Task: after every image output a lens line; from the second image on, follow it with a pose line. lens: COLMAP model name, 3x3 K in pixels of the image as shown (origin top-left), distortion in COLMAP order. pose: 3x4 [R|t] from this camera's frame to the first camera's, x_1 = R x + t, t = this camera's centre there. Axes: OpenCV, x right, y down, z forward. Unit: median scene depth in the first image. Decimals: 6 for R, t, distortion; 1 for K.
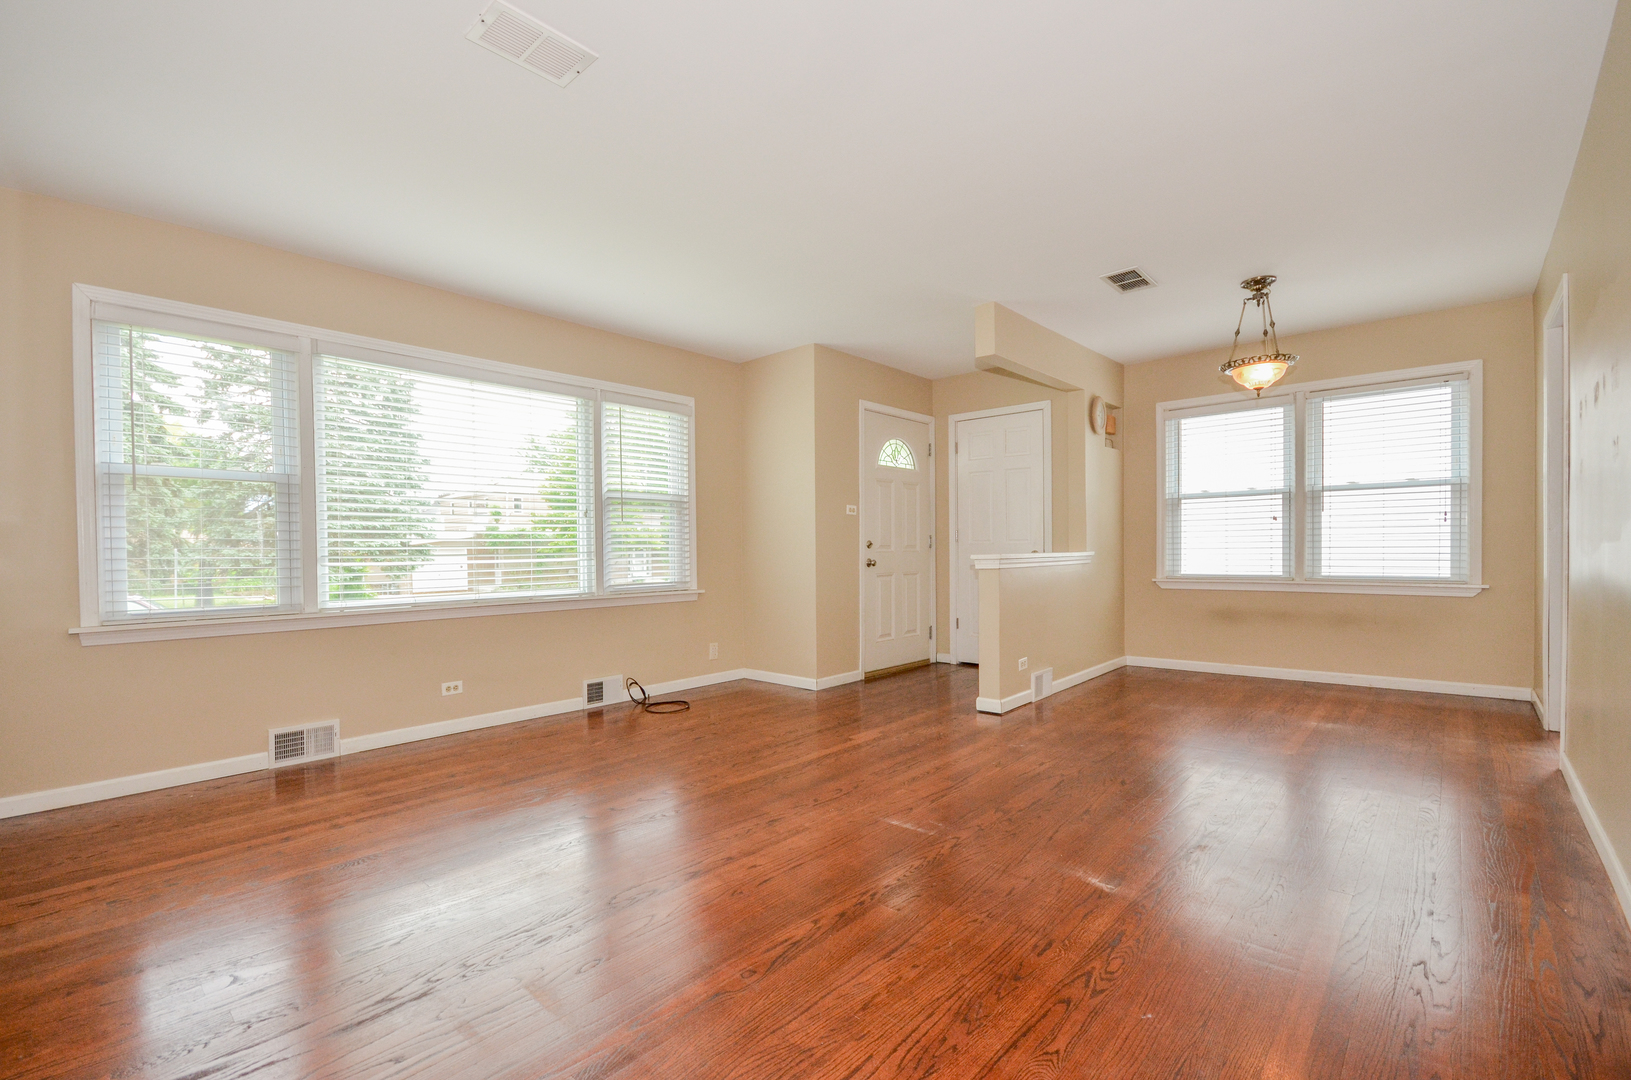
lens RADIAL K [[718.6, 0, 817.1], [0, 718.6, 542.2], [0, 0, 1]] dist [-0.001749, -0.000084]
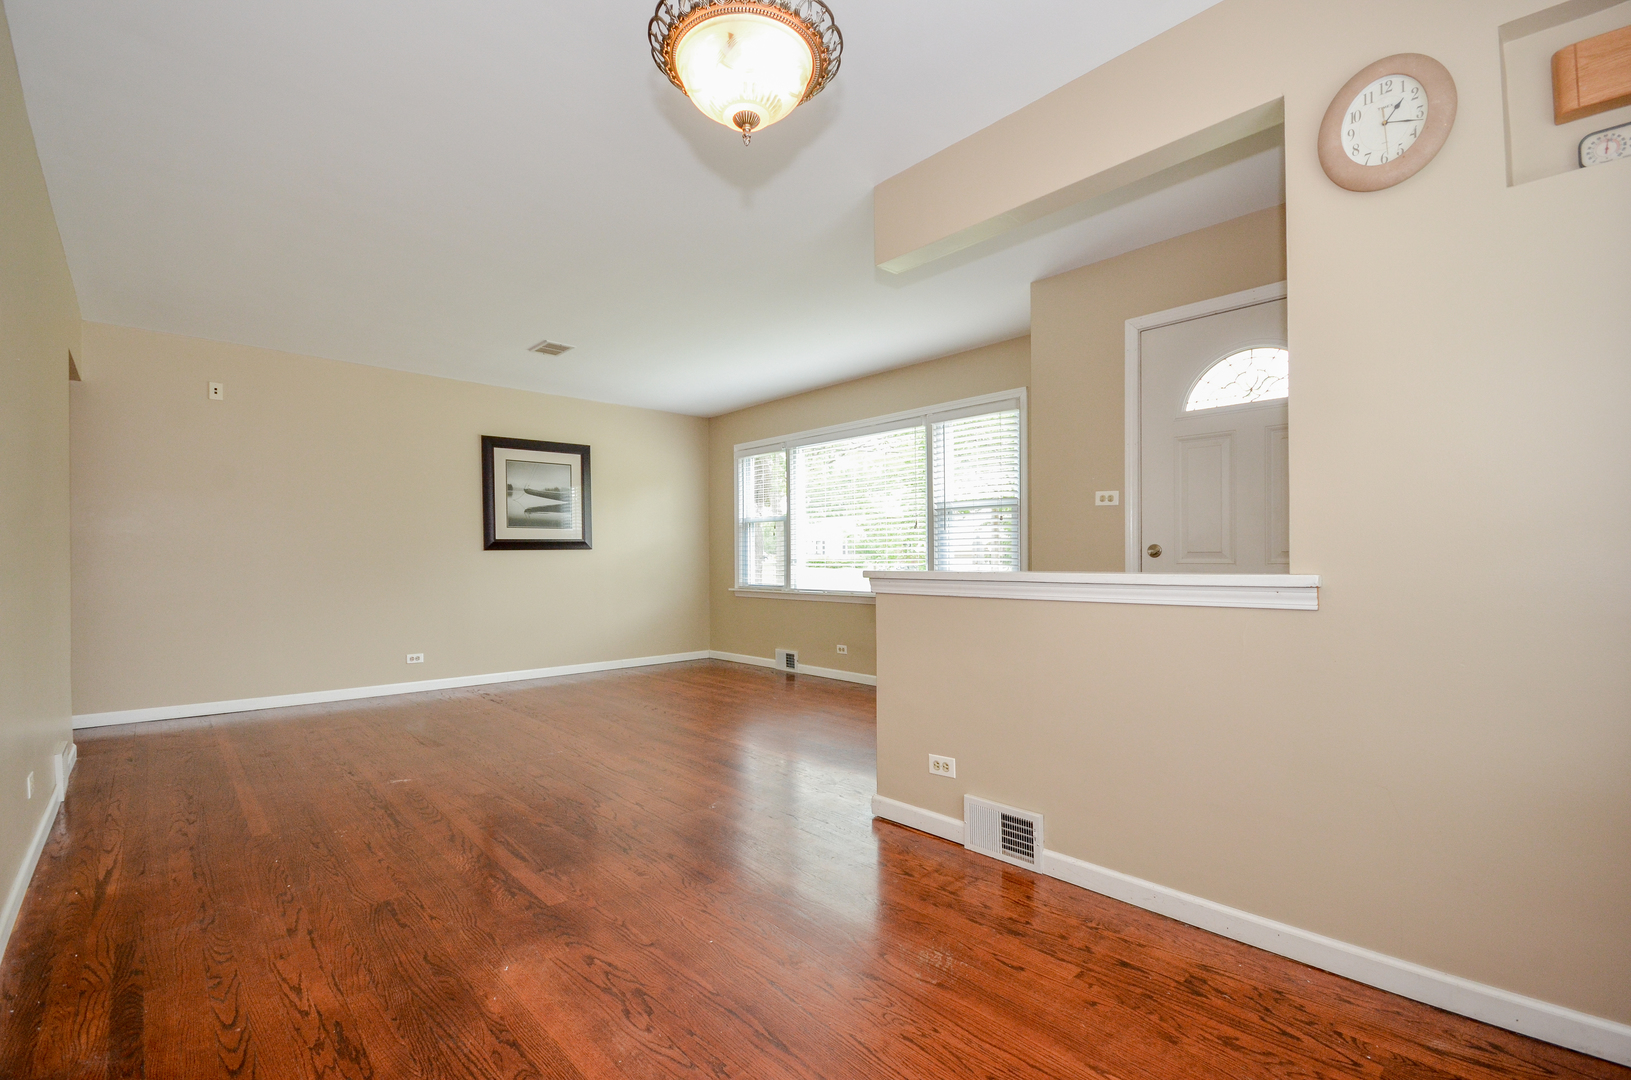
lens RADIAL K [[718.6, 0, 816.5], [0, 718.6, 548.8], [0, 0, 1]] dist [-0.001749, -0.000084]
pose [[-0.092334, -0.004875, -0.995716, 0.807199], [0.008427, 0.999948, -0.005677, 0.002504], [0.995692, -0.008915, -0.092288, 0.901996]]
